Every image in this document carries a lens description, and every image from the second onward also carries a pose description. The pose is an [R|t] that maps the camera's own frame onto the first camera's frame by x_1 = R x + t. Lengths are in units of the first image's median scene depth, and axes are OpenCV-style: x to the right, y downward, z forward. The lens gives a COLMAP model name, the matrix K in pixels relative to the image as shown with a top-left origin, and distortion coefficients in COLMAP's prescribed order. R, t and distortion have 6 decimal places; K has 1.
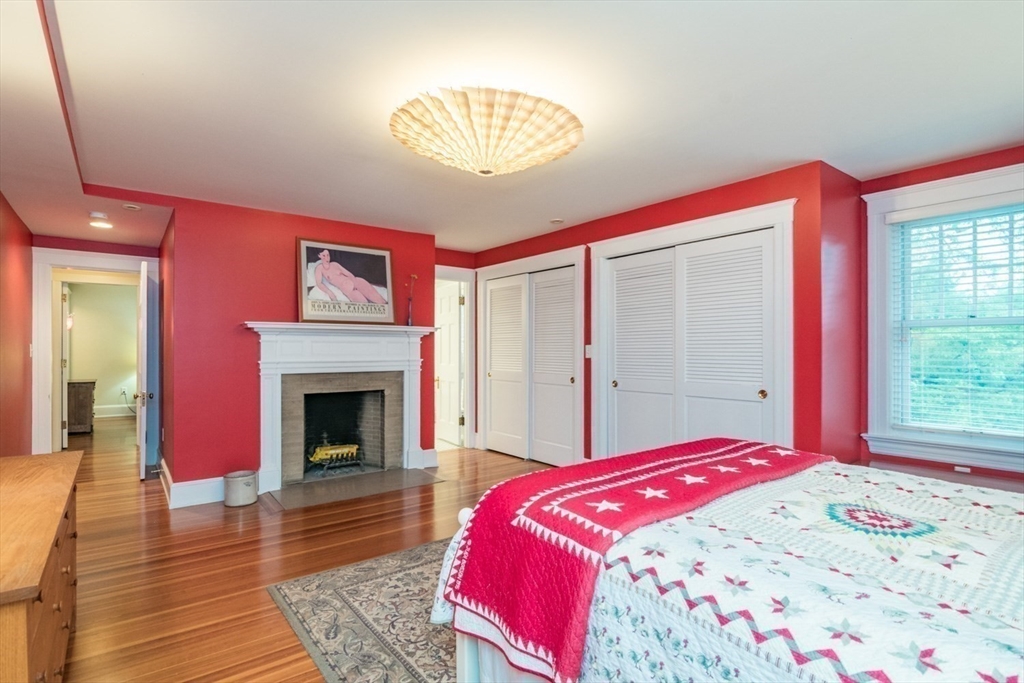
lens RADIAL K [[500.9, 0, 503.9], [0, 500.9, 346.2], [0, 0, 1]] dist [-0.013251, -0.001506]
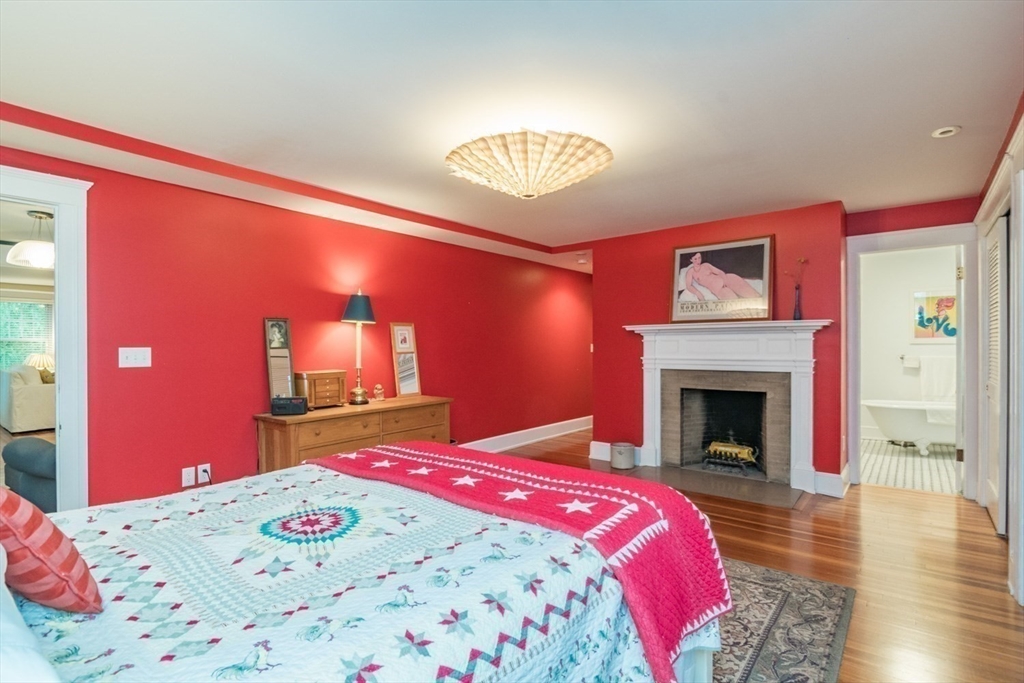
lens RADIAL K [[500.9, 0, 503.9], [0, 500.9, 346.2], [0, 0, 1]] dist [-0.013251, -0.001506]
pose [[0.217164, -0.002389, -0.976132, 0.580100], [0.011011, 0.999939, 0.000003, -0.001081], [0.976073, -0.010749, 0.217177, 0.370374]]
